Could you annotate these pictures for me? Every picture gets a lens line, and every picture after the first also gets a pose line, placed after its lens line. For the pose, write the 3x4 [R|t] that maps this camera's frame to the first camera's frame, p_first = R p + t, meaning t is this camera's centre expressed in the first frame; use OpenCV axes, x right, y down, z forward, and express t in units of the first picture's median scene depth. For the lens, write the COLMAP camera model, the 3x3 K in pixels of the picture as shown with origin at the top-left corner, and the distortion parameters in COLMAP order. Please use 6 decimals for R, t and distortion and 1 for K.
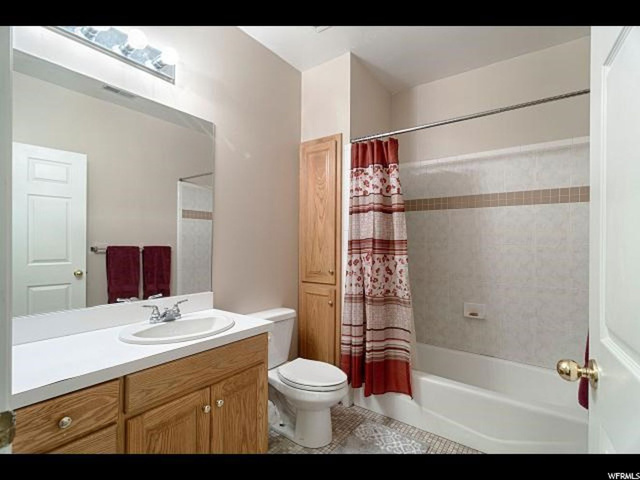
lens RADIAL K [[307.1, 0, 319.1], [0, 307.1, 244.3], [0, 0, 1]] dist [-0.000350, 0.002303]
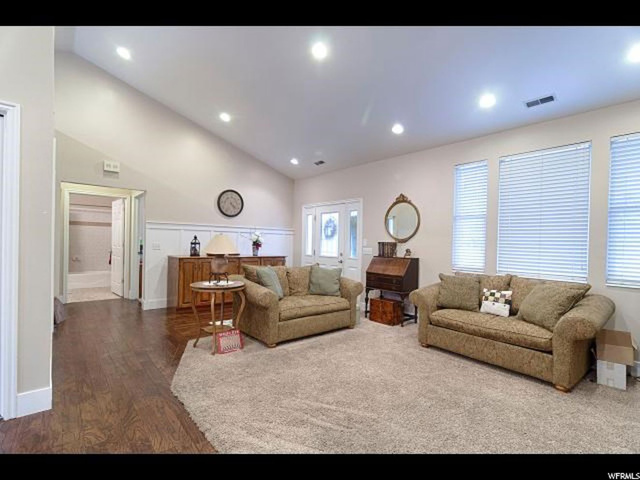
lens RADIAL K [[307.1, 0, 319.1], [0, 307.1, 244.3], [0, 0, 1]] dist [-0.000350, 0.002303]
pose [[0.222247, -0.011194, 0.974926, -2.385657], [-0.017782, 0.999721, 0.015533, -0.016202], [-0.974828, -0.020789, 0.221986, -2.497064]]
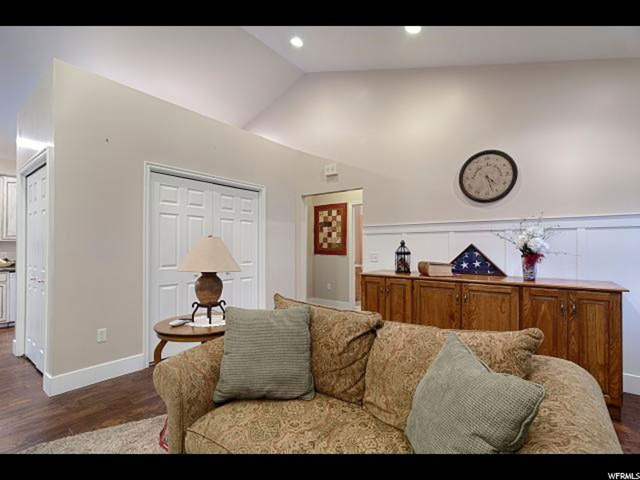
lens RADIAL K [[307.1, 0, 319.1], [0, 307.1, 244.3], [0, 0, 1]] dist [-0.000350, 0.002303]
pose [[0.999511, -0.008127, -0.030198, -0.450240], [0.007721, 0.999878, -0.013547, 0.005807], [0.030305, 0.013307, 0.999452, -2.565530]]
